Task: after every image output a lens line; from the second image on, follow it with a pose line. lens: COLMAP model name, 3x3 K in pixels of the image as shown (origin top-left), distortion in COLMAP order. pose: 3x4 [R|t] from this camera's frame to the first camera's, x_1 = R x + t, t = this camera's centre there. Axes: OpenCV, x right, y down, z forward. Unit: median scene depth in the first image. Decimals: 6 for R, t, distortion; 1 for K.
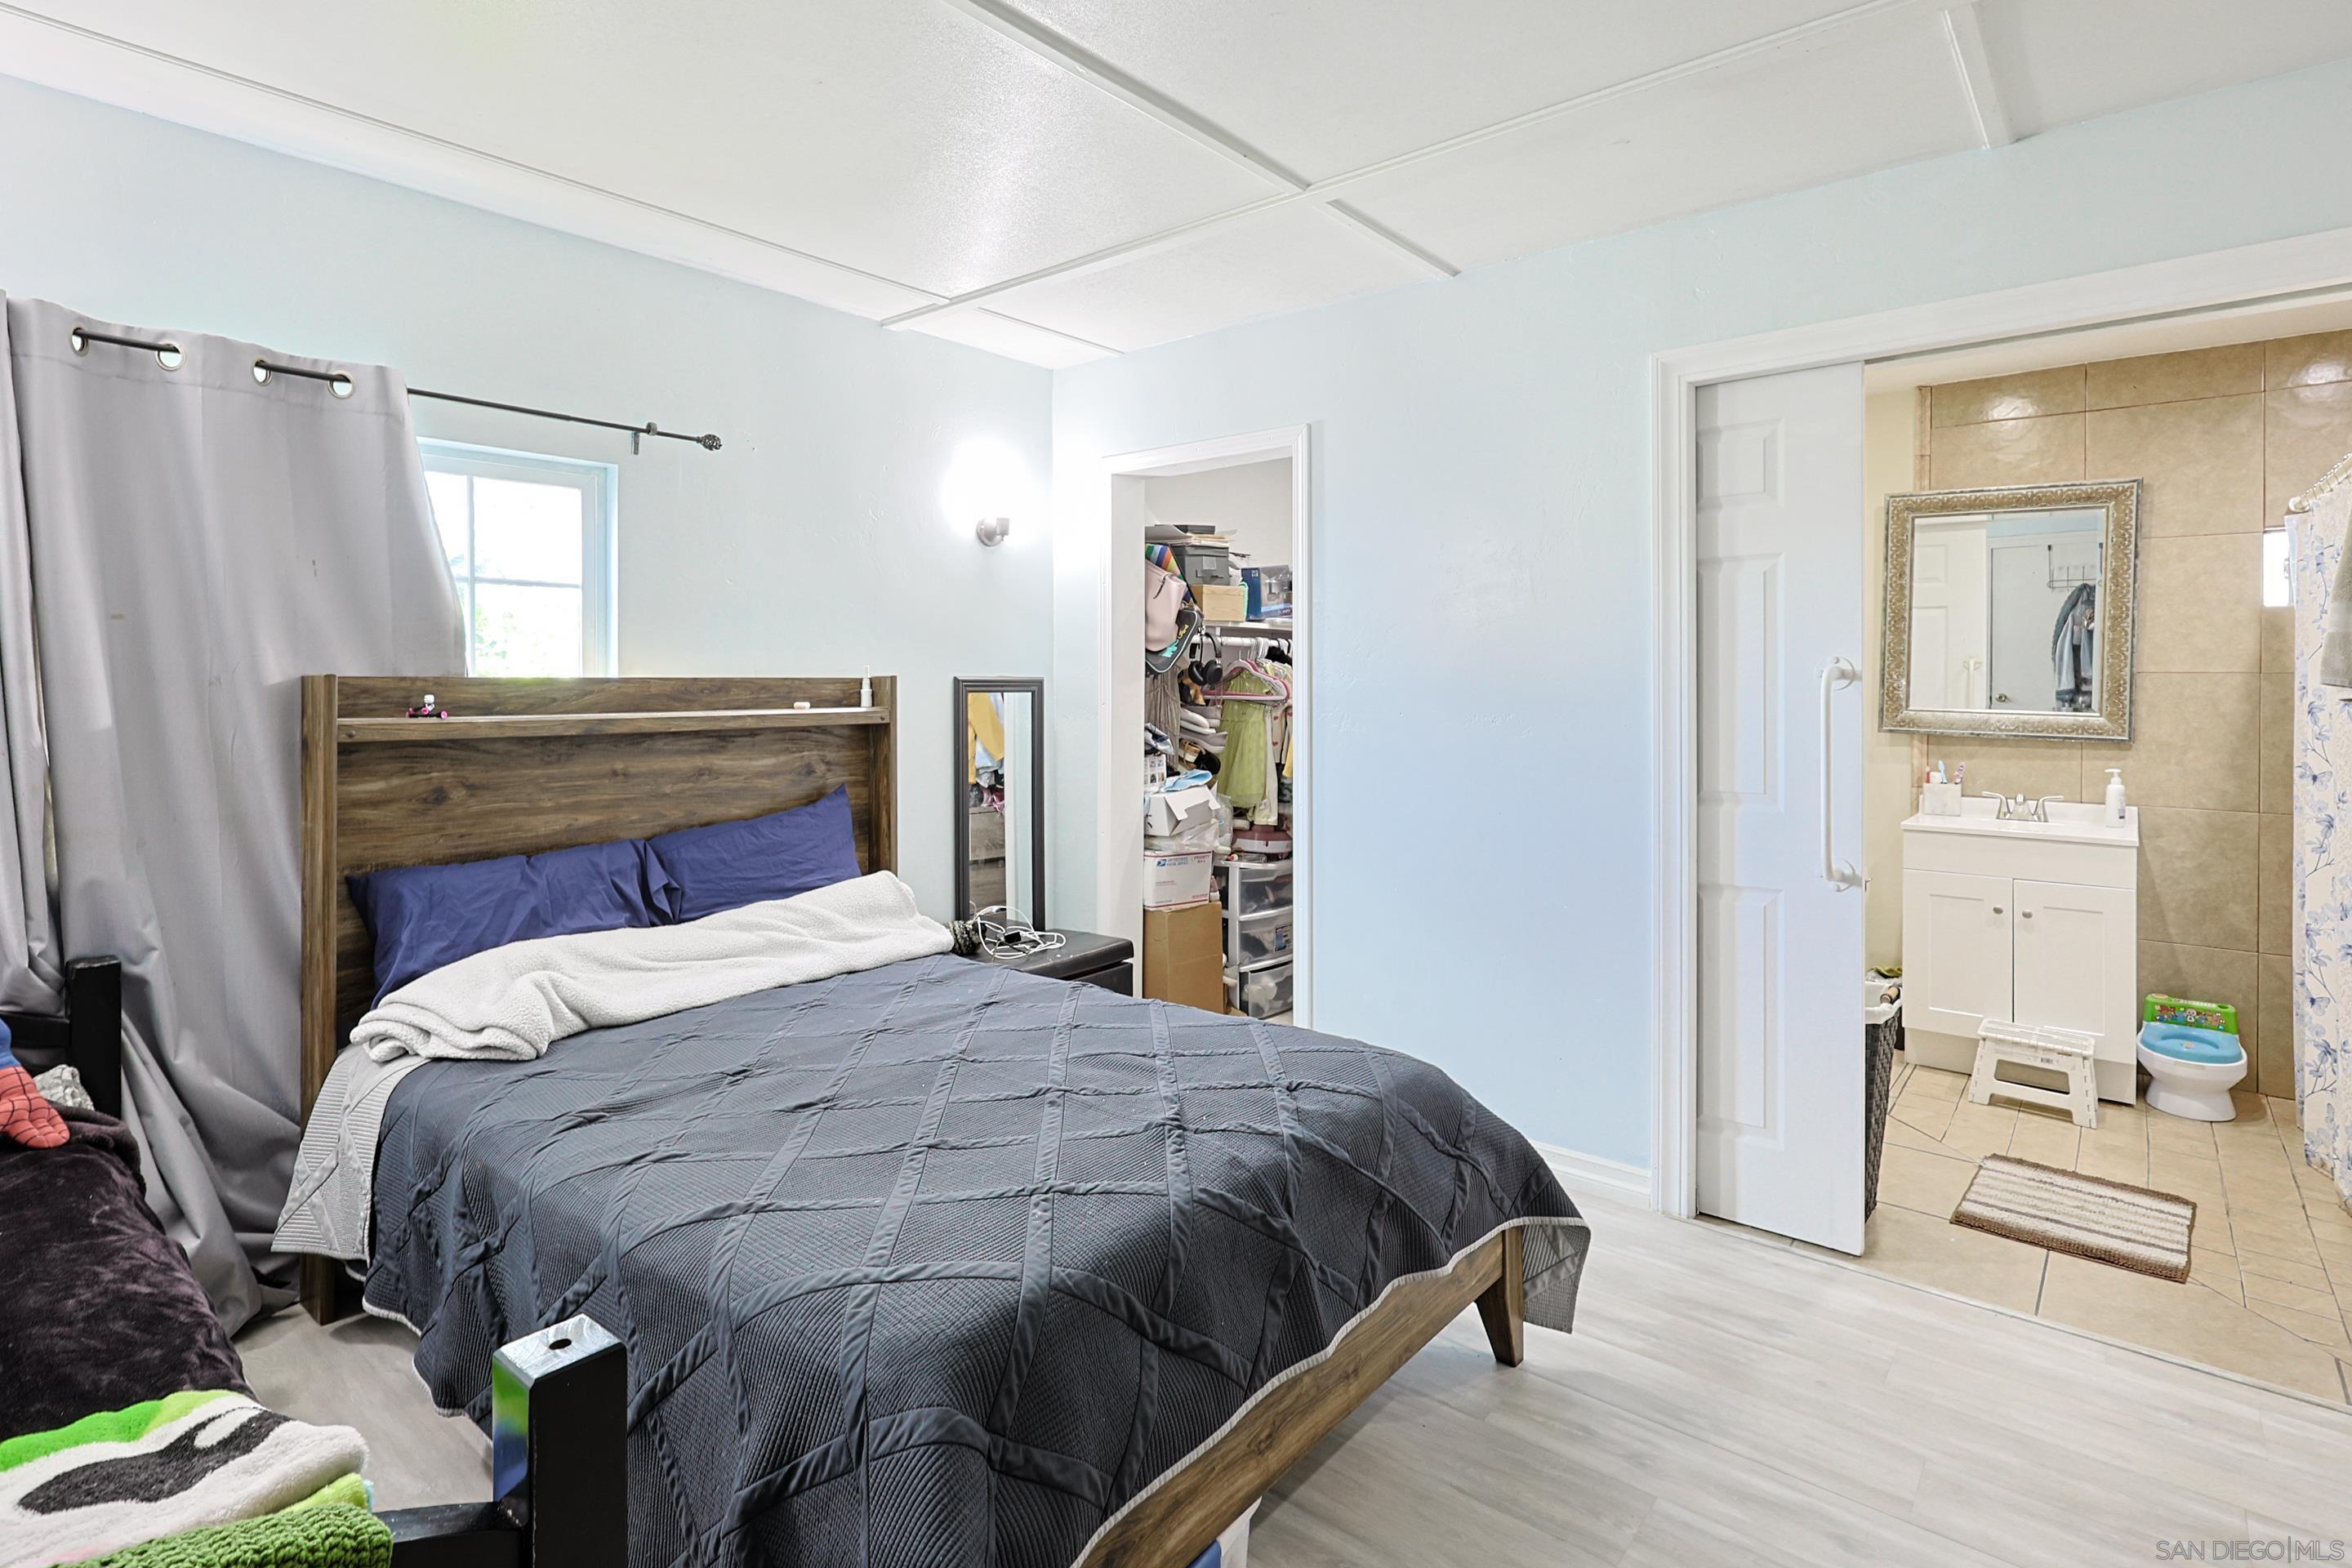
lens RADIAL K [[1106.3, 0, 1220.3], [0, 1106.3, 691.0], [0, 0, 1]] dist [0.003538, 0.000349]
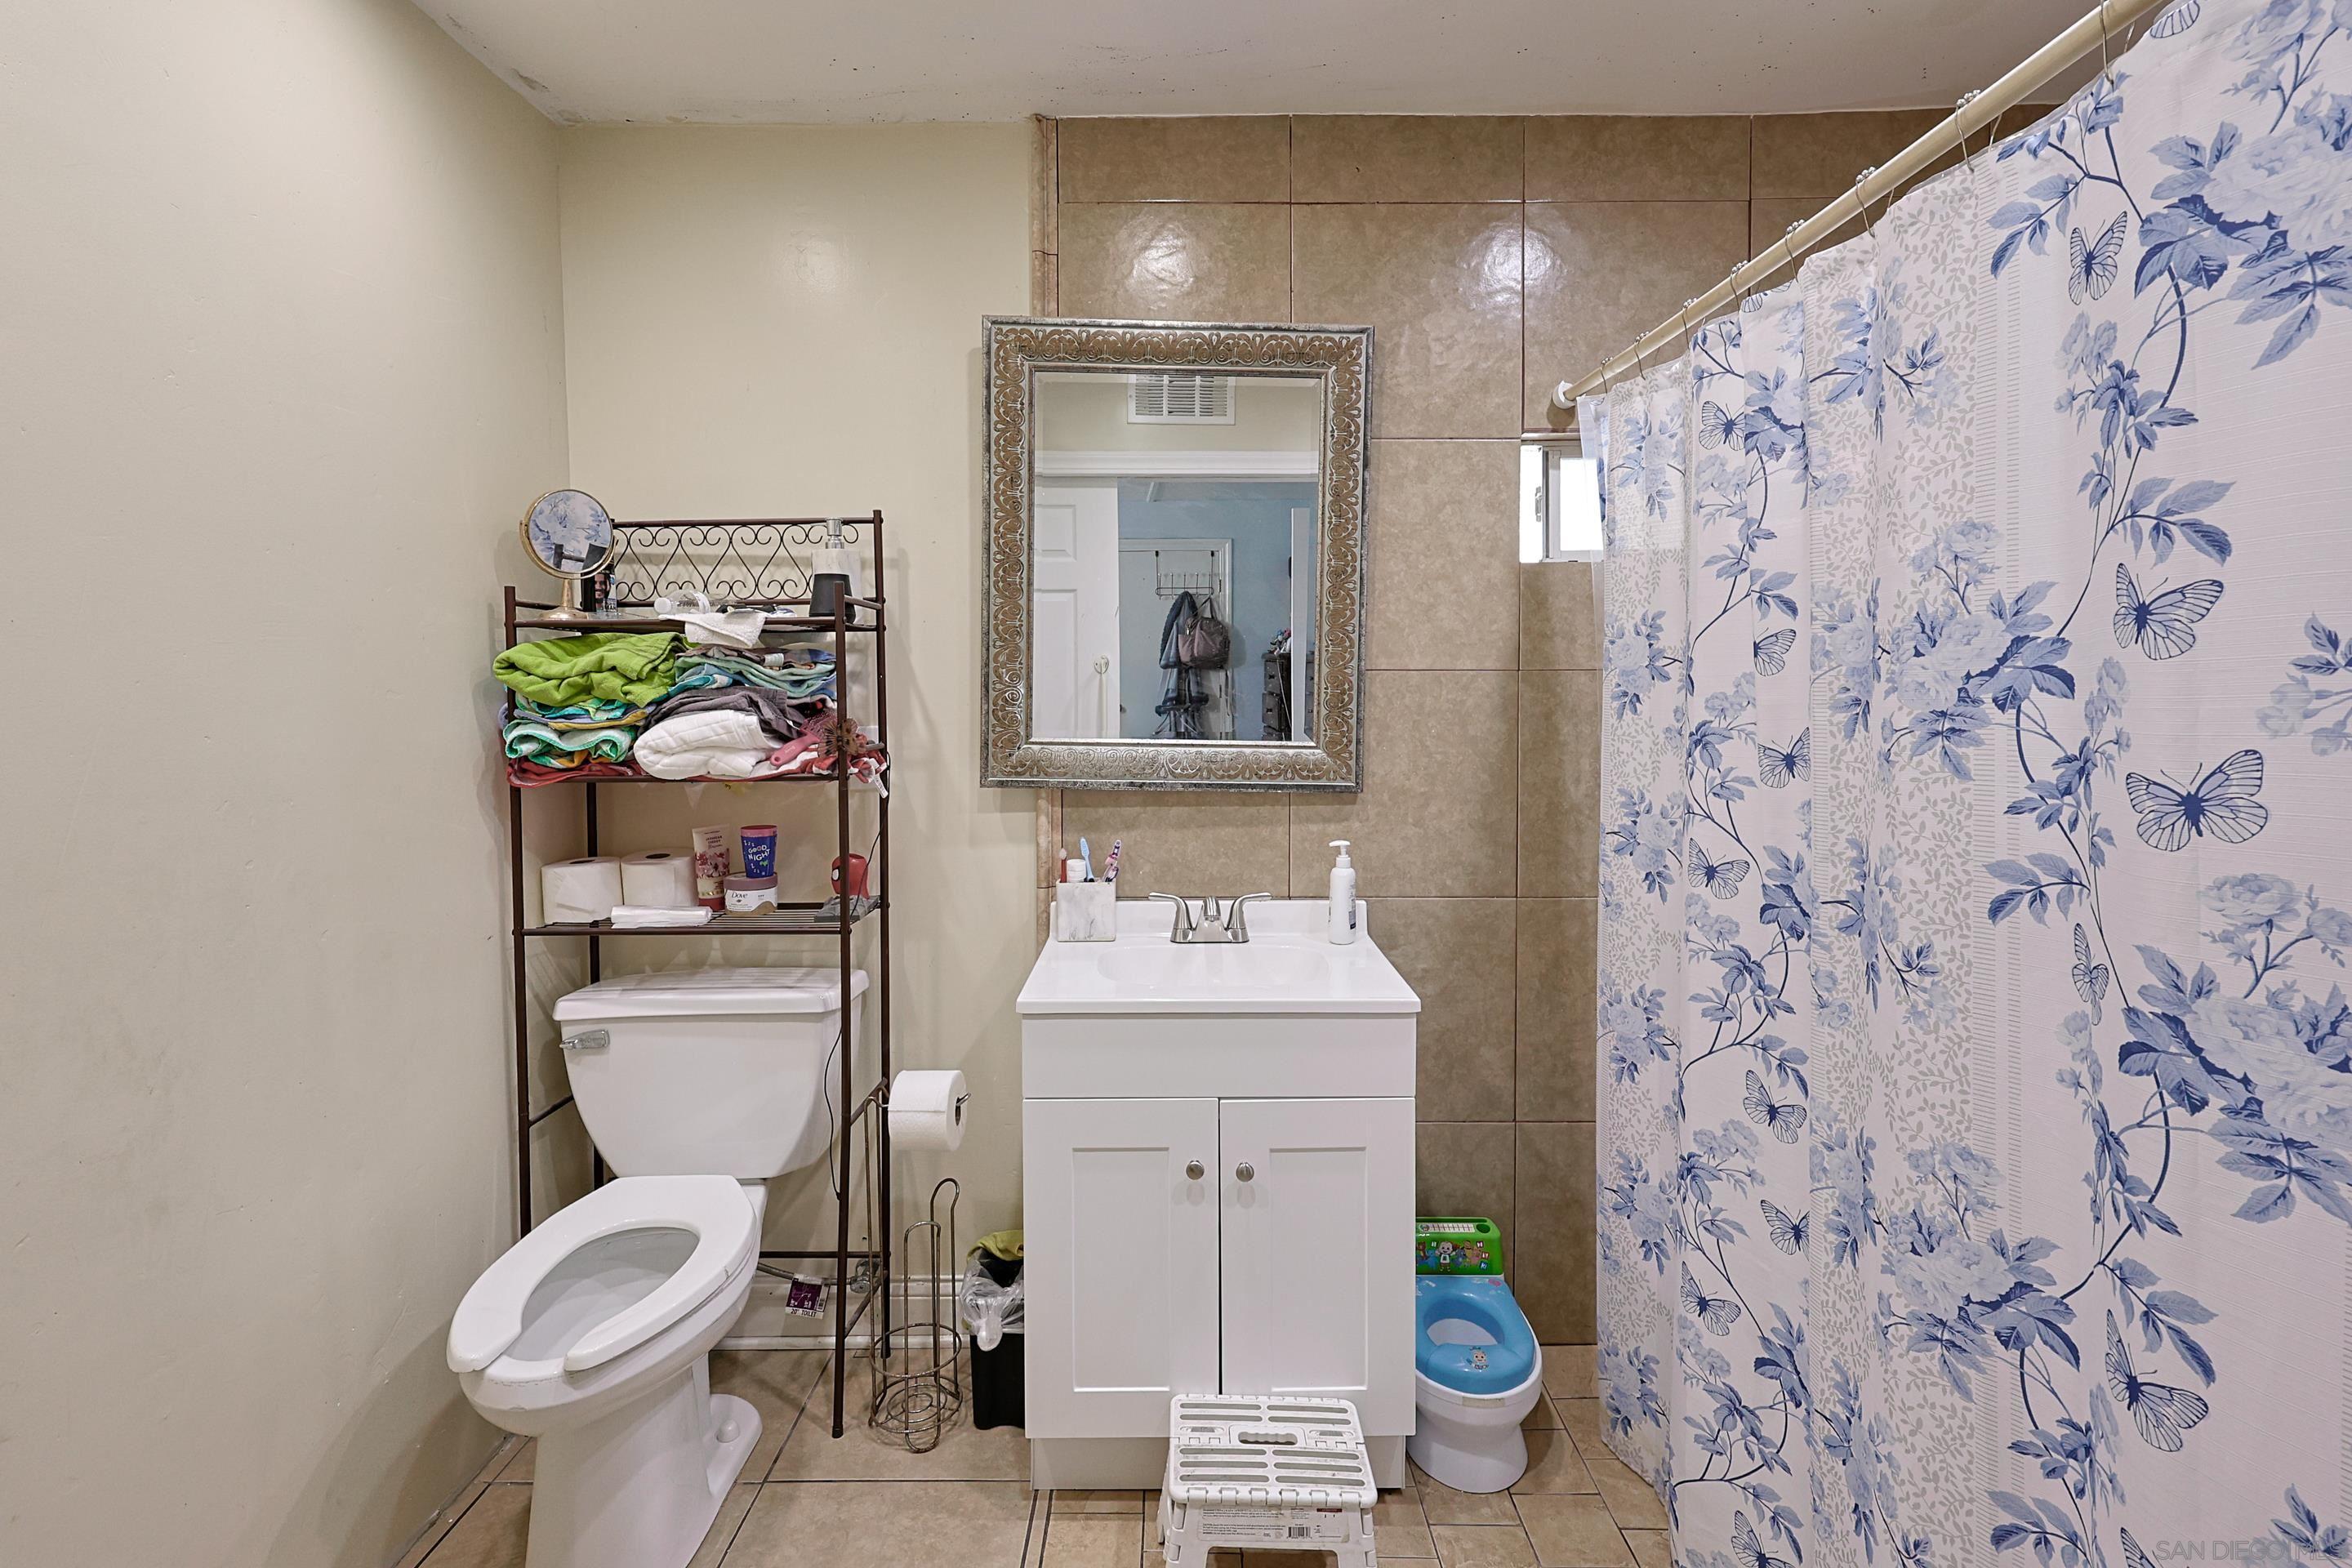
lens RADIAL K [[1067.1, 0, 1144.0], [0, 1067.1, 735.6], [0, 0, 1]] dist [-0.002469, 0.000516]
pose [[0.793055, -0.030465, 0.608388, 0.404688], [0.011927, 0.999334, 0.034496, -0.003015], [-0.609033, -0.020101, 0.792890, 0.643031]]
